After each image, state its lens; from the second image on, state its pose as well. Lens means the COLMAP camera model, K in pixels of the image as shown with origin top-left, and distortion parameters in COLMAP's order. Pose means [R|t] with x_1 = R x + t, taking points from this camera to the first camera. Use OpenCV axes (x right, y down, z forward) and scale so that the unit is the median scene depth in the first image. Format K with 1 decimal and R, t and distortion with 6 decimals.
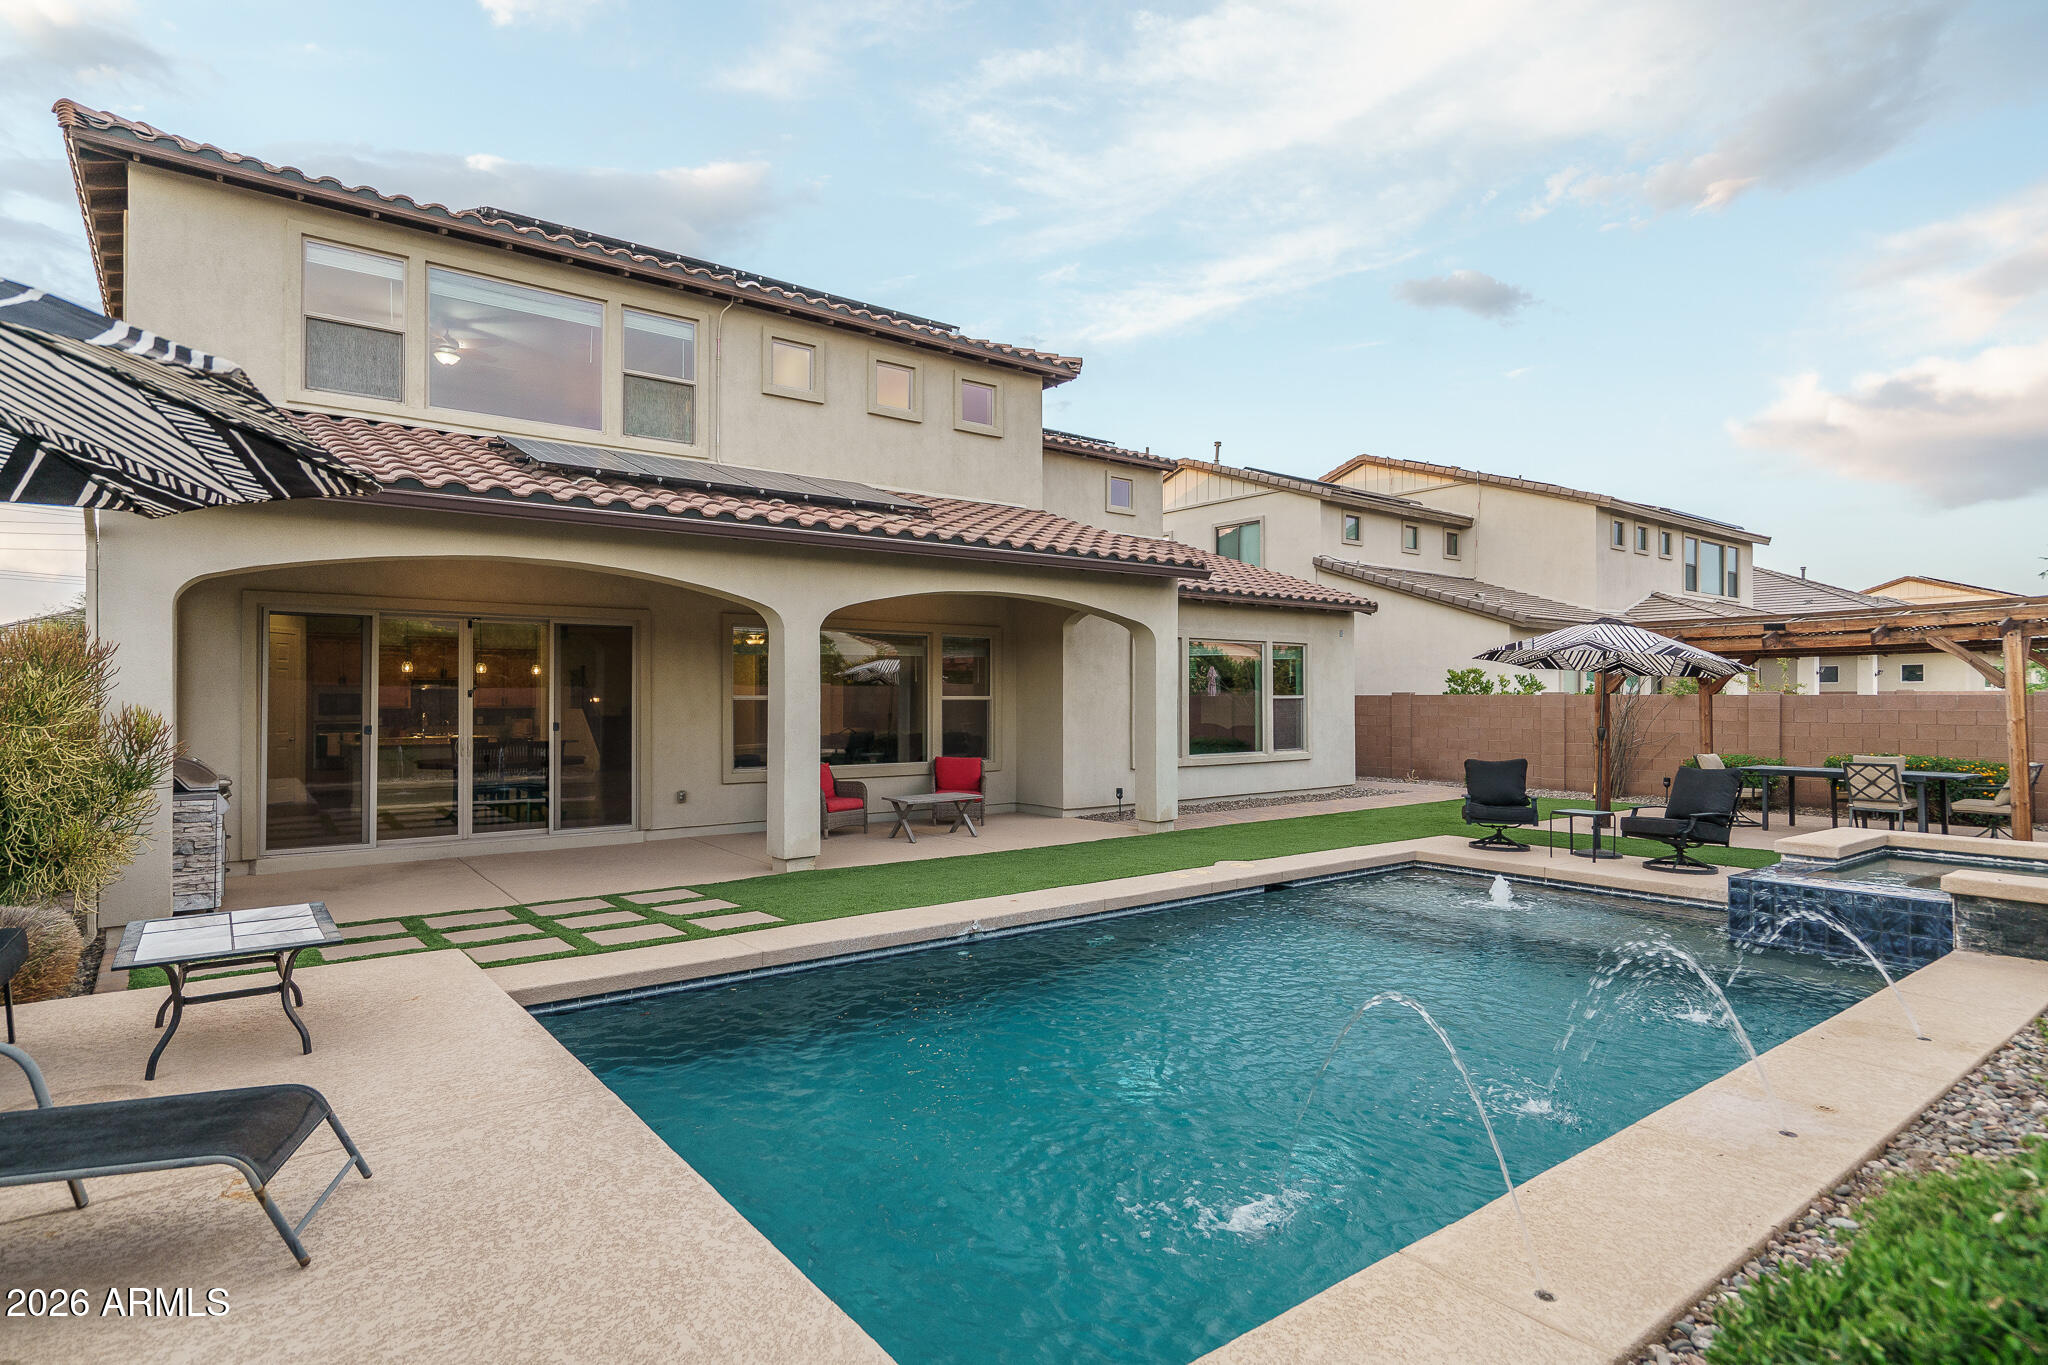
lens RADIAL K [[1059.1, 0, 1018.3], [0, 1059.1, 699.0], [0, 0, 1]] dist [0.004812, -0.000607]
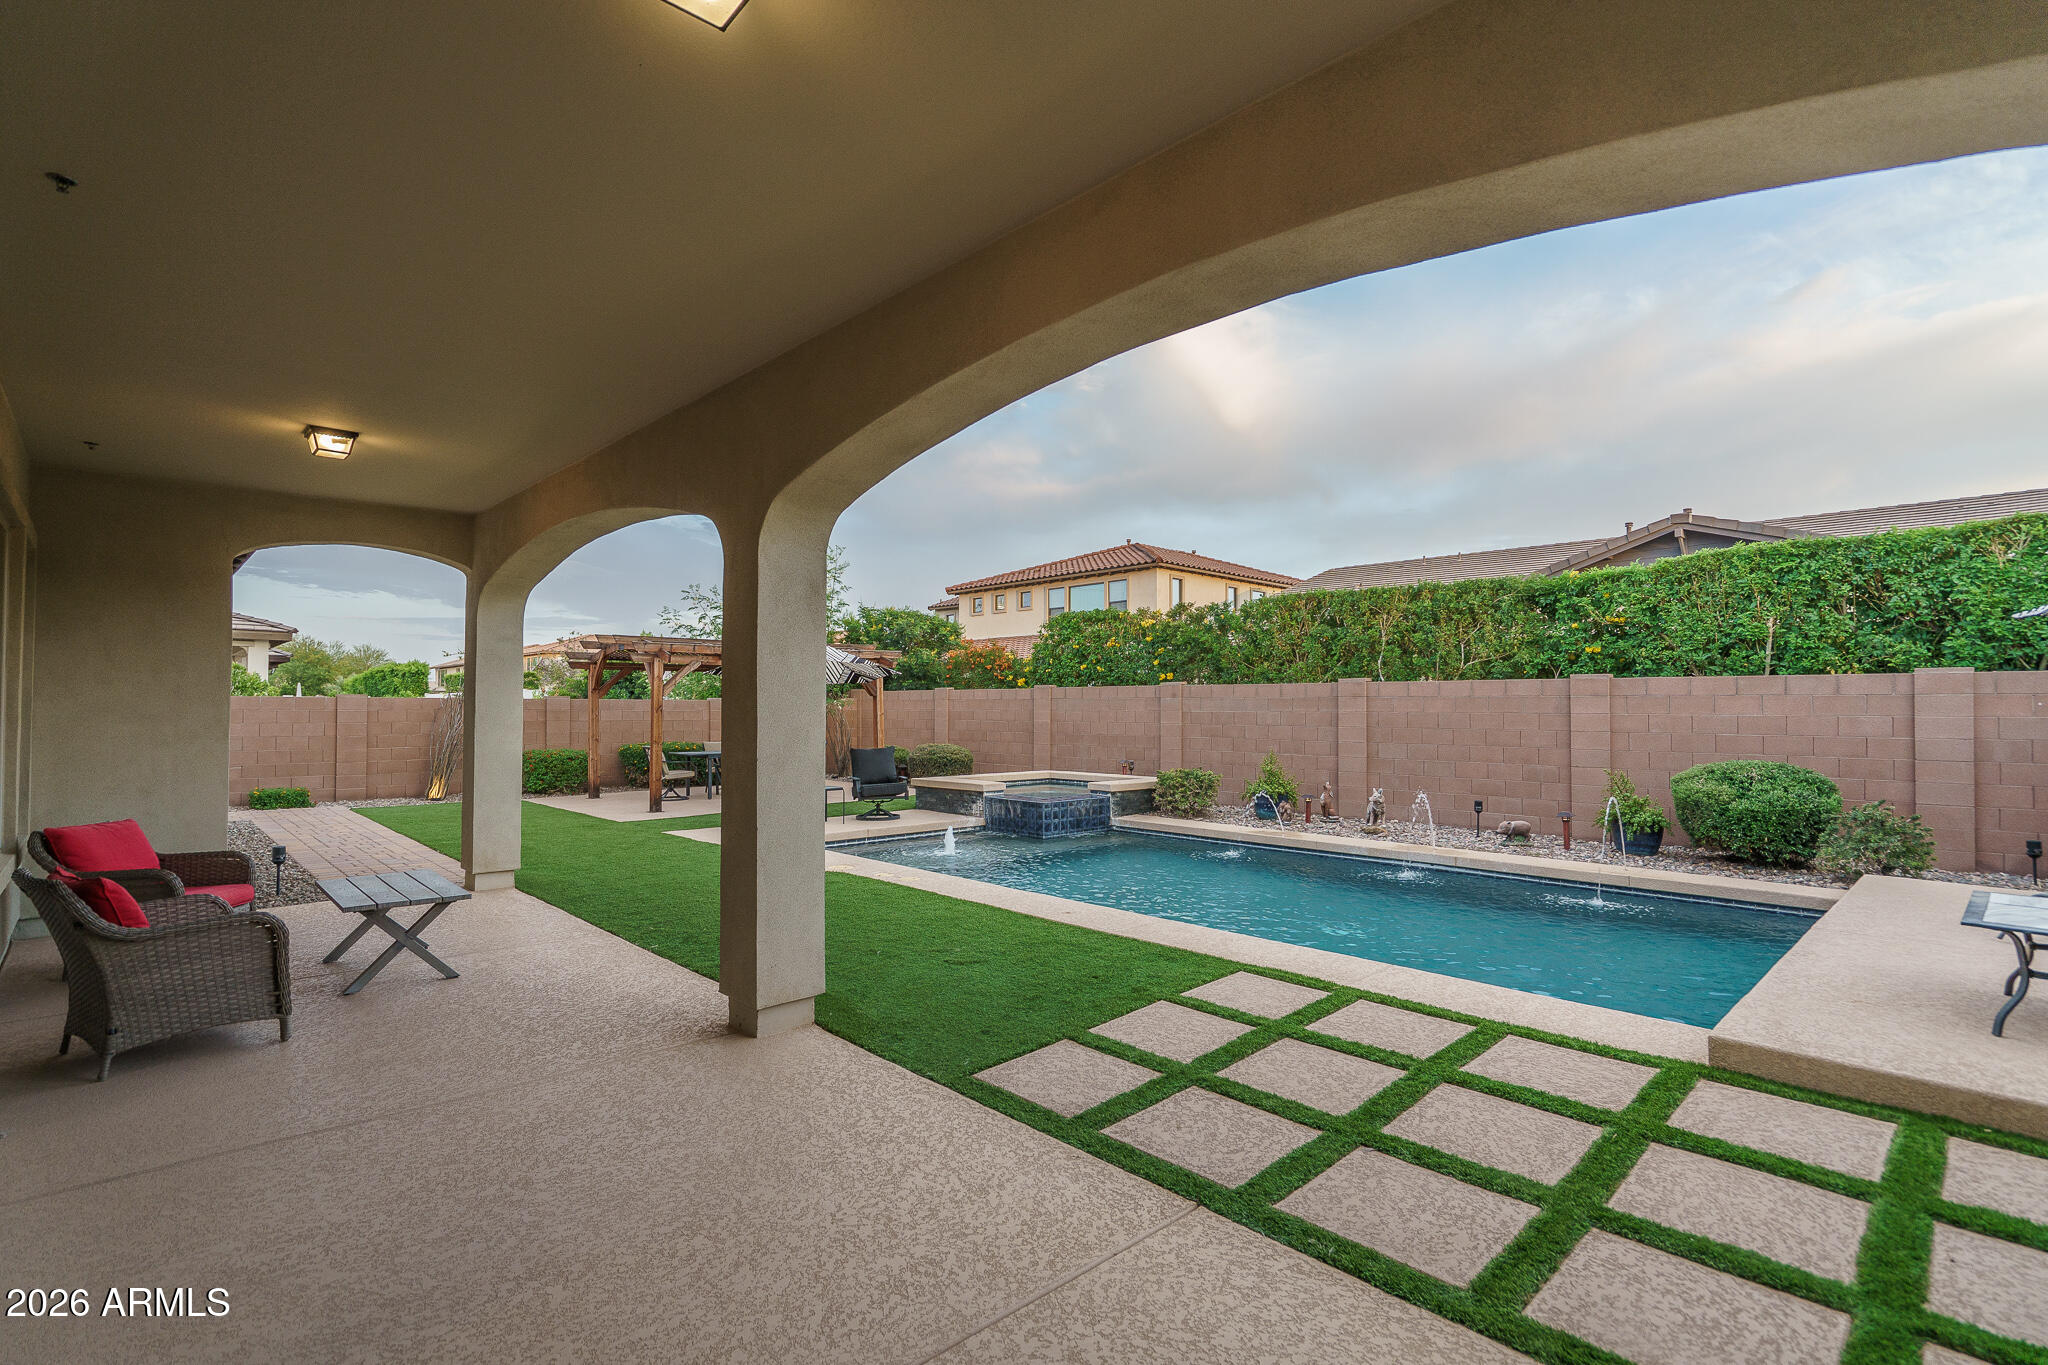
lens RADIAL K [[952.2, 0, 1022.4], [0, 952.2, 709.6], [0, 0, 1]] dist [-0.001750, 0.000273]
pose [[-0.101531, -0.001488, 0.994831, -0.579956], [0.000033, 0.999999, 0.001499, 0.008964], [-0.994832, 0.000185, -0.101531, 0.793072]]
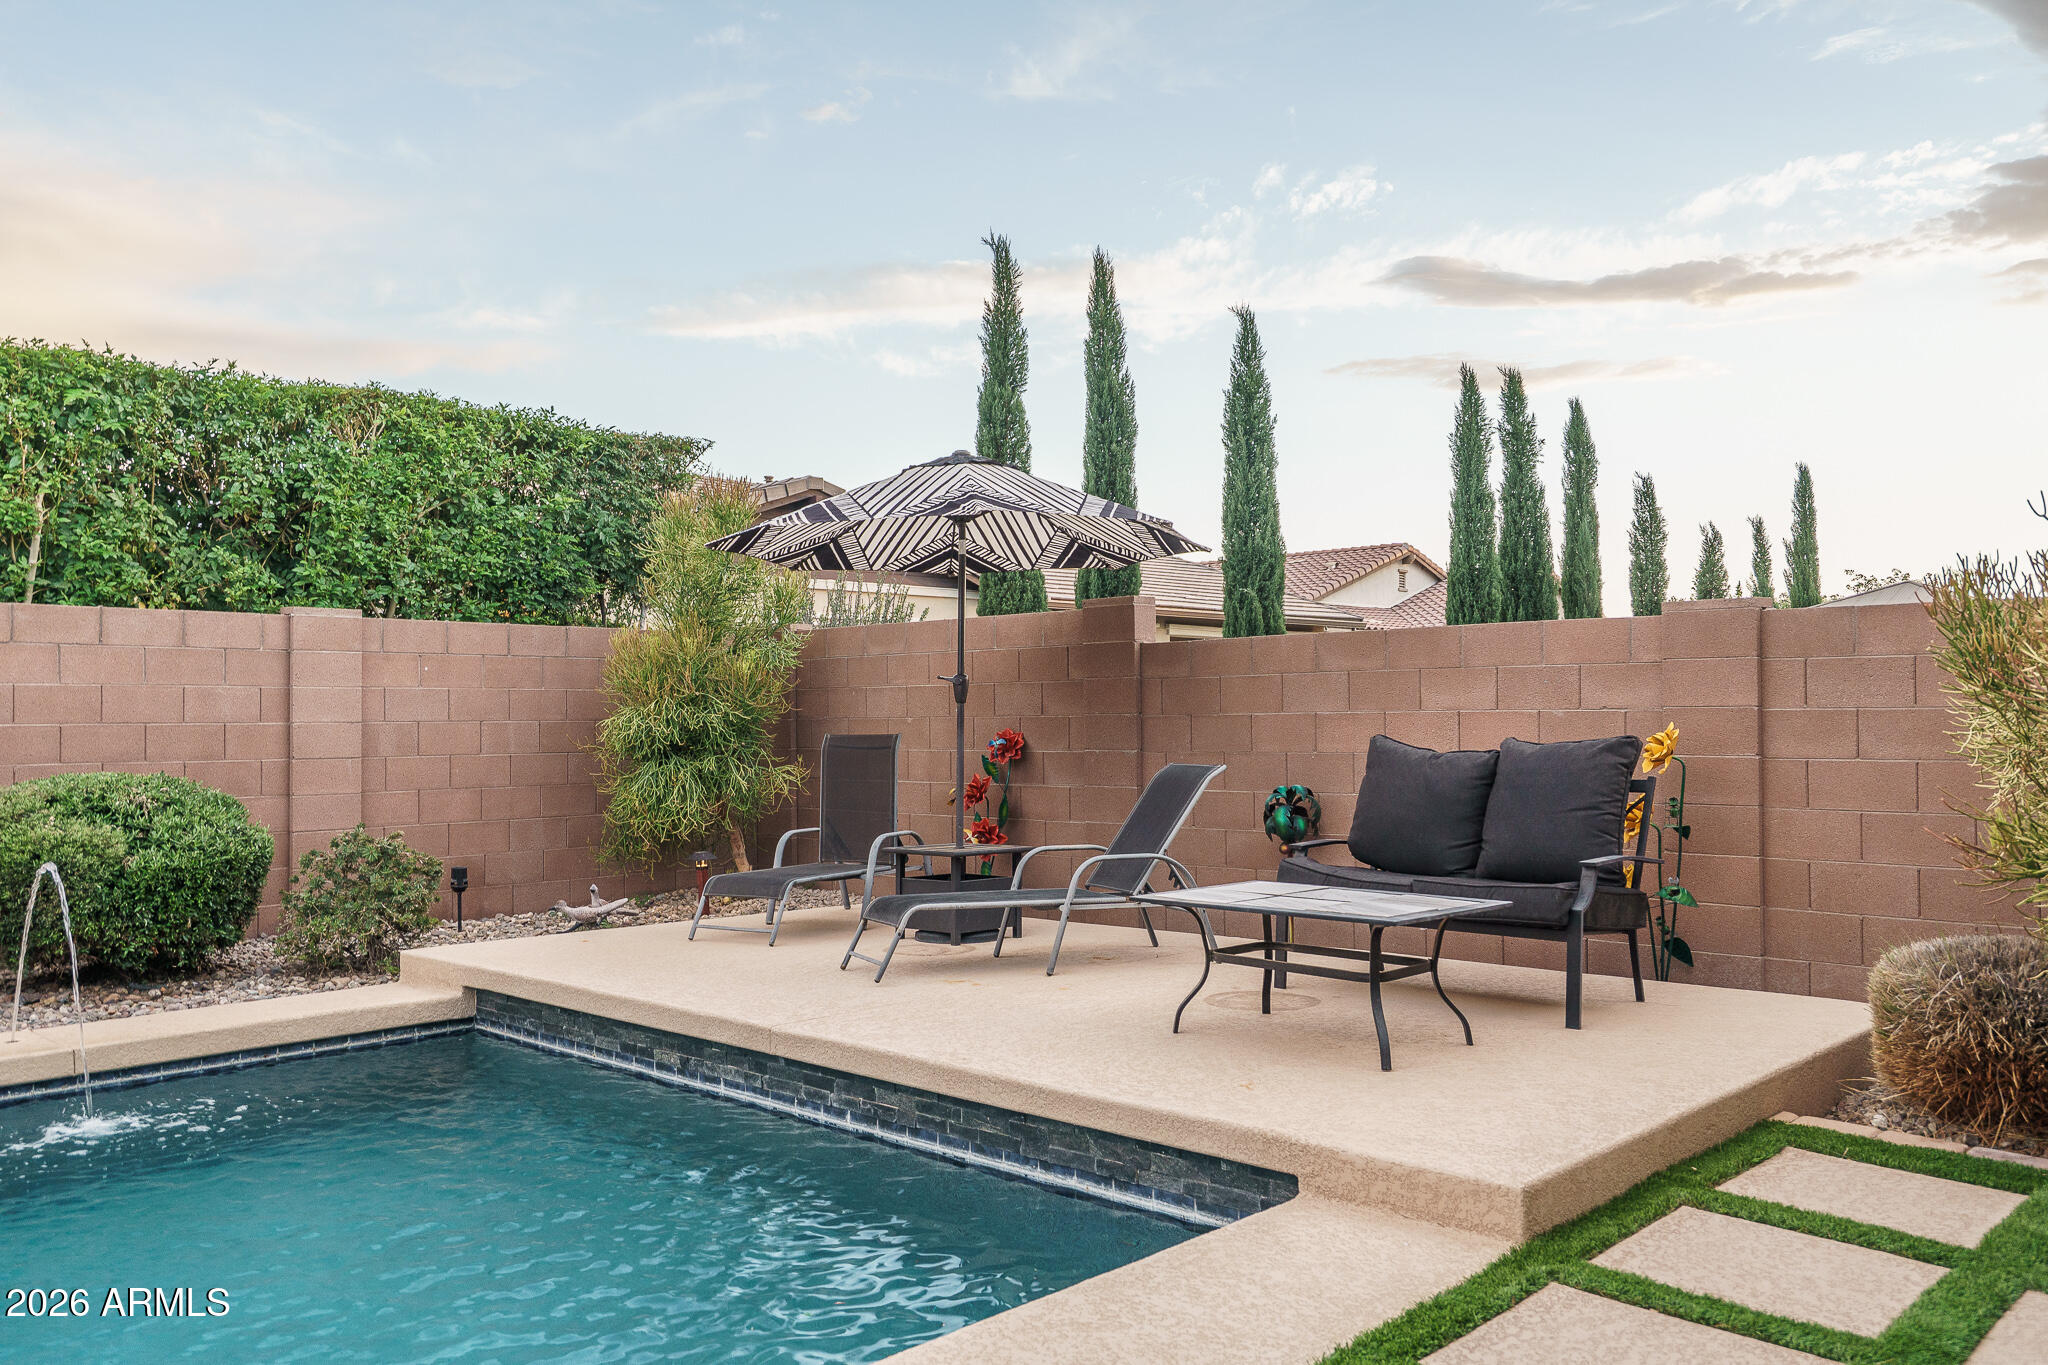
lens RADIAL K [[1579.4, 0, 1024.0], [0, 1579.4, 682.5], [0, 0, 1]] dist [0.005707, 0.000428]
pose [[-0.989832, 0.005406, -0.142138, -0.137022], [0.008315, 0.999768, -0.019883, 0.031692], [0.141998, -0.020863, -0.989647, 0.807960]]
